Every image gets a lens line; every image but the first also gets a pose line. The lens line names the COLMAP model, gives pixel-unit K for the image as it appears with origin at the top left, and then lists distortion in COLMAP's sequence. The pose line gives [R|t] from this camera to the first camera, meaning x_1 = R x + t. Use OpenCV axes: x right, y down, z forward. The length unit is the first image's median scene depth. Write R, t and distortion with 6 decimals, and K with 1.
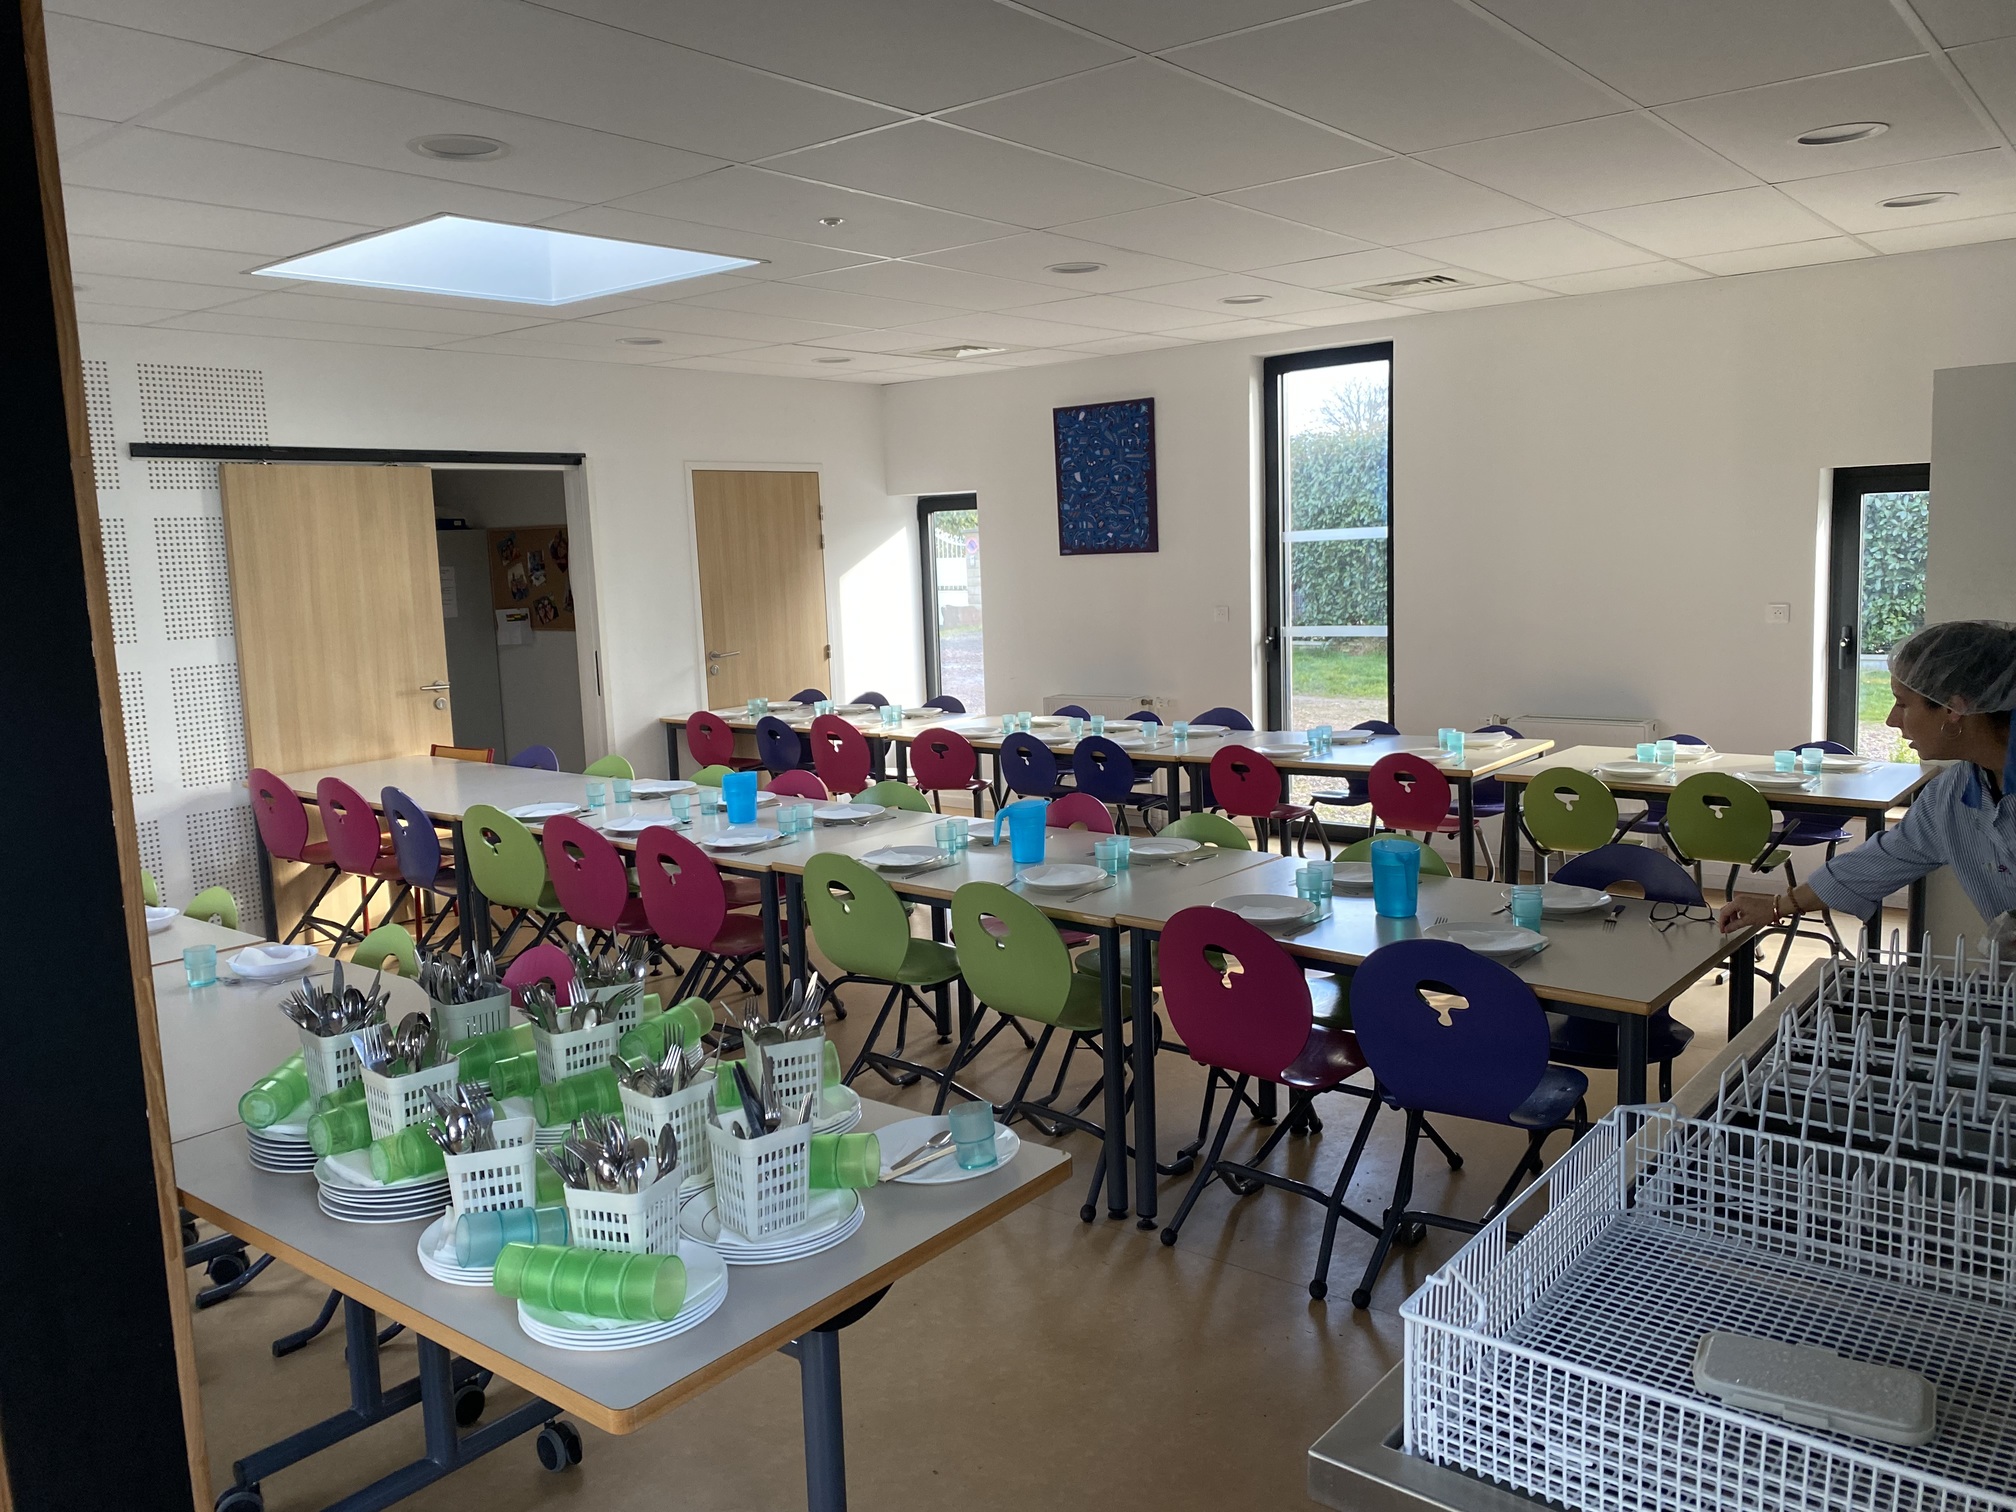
lens RADIAL K [[1551.2, 0, 995.9], [0, 1551.2, 748.8], [0, 0, 1]] dist [0.010127, -0.004155]
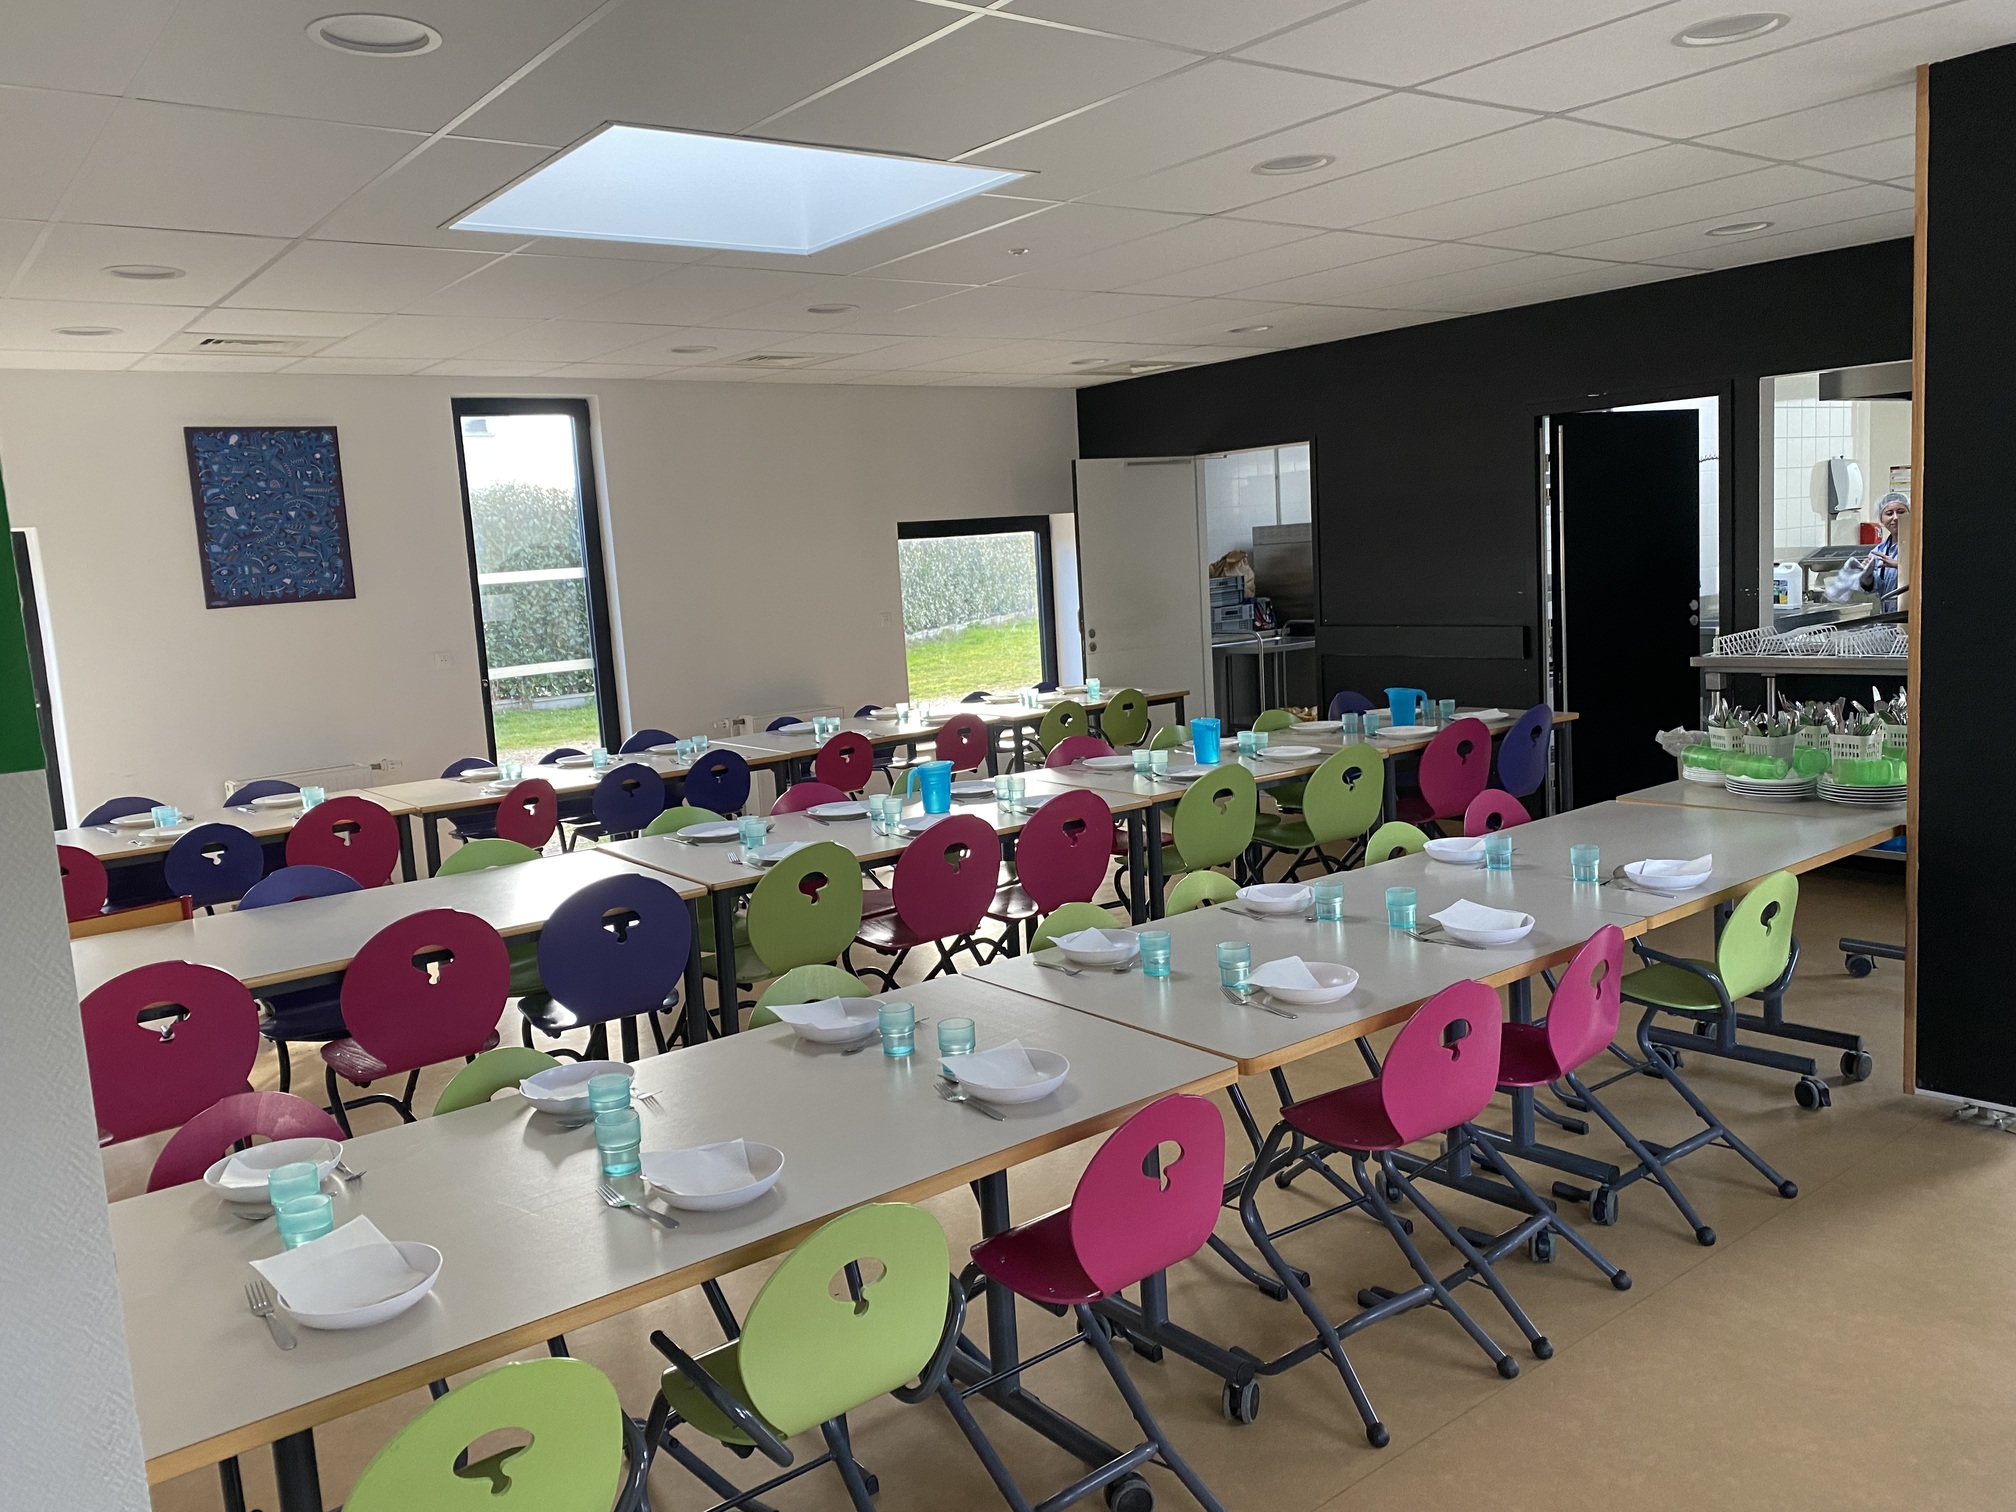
lens RADIAL K [[1551.2, 0, 995.9], [0, 1551.2, 748.8], [0, 0, 1]] dist [0.010127, -0.004155]
pose [[0.257875, -0.100993, 0.960885, -0.668072], [0.179607, 0.982198, 0.055032, -0.025008], [-0.949337, 0.158391, 0.271424, 0.421485]]
